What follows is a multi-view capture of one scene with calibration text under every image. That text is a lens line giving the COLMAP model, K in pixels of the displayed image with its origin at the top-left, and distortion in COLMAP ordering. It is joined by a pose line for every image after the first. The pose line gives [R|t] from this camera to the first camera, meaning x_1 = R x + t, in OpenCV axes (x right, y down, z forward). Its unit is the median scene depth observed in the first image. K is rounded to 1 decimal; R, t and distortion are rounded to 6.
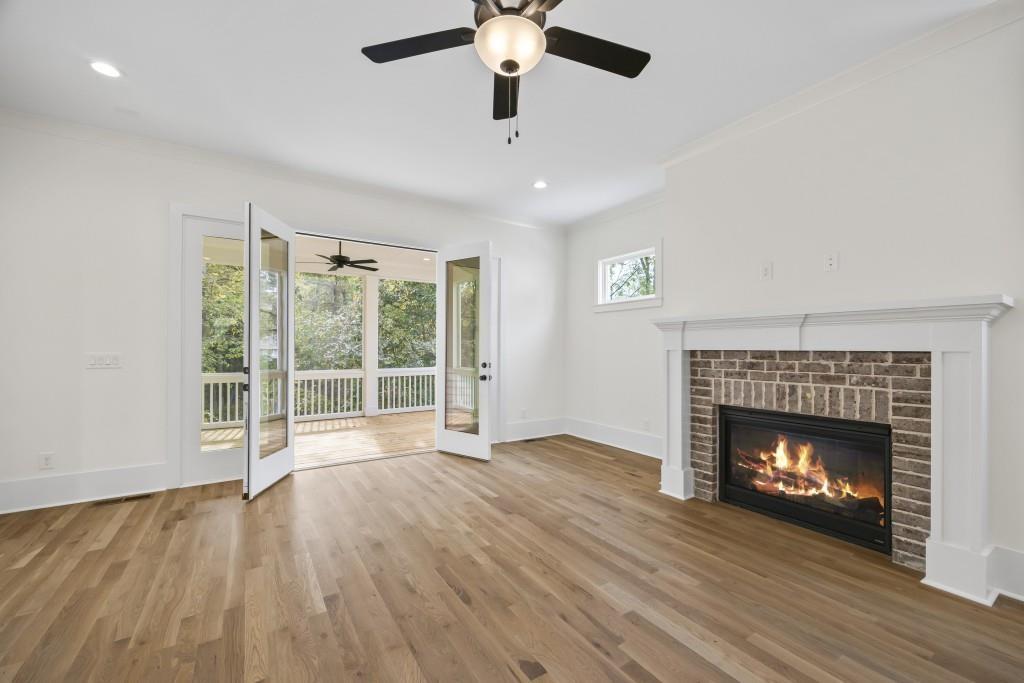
lens RADIAL K [[414.1, 0, 516.7], [0, 414.1, 341.0], [0, 0, 1]] dist [-0.001057, -0.000285]
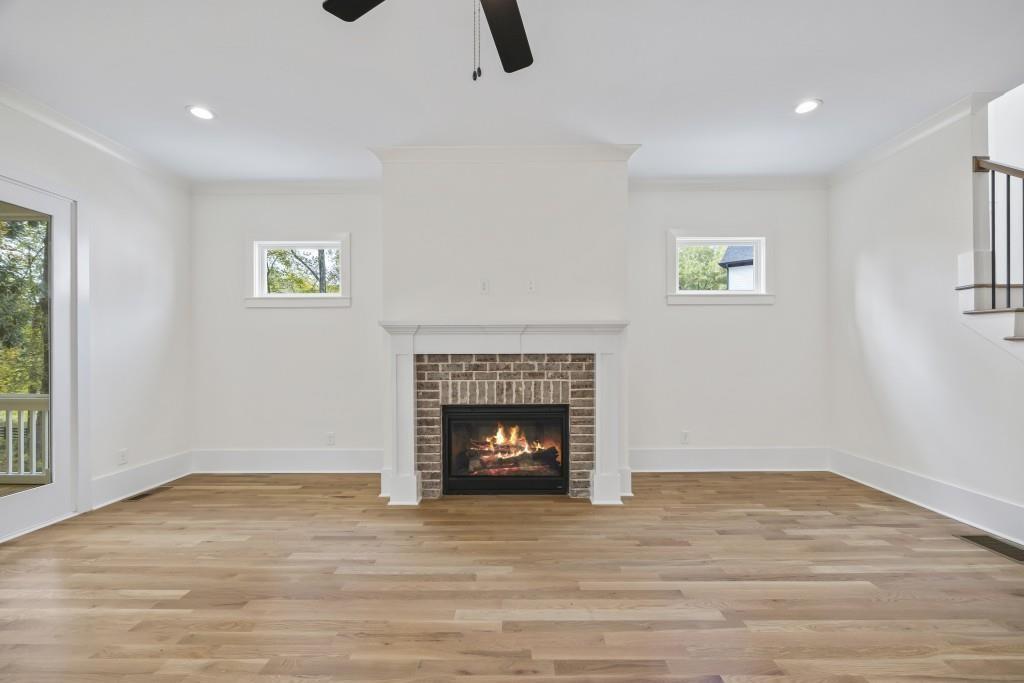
lens RADIAL K [[414.1, 0, 514.5], [0, 414.1, 351.1], [0, 0, 1]] dist [-0.001057, -0.000285]
pose [[0.554612, -0.001606, 0.832108, -0.344804], [-0.008869, 0.999930, 0.007841, 0.005439], [-0.832062, -0.011729, 0.554559, 0.298617]]
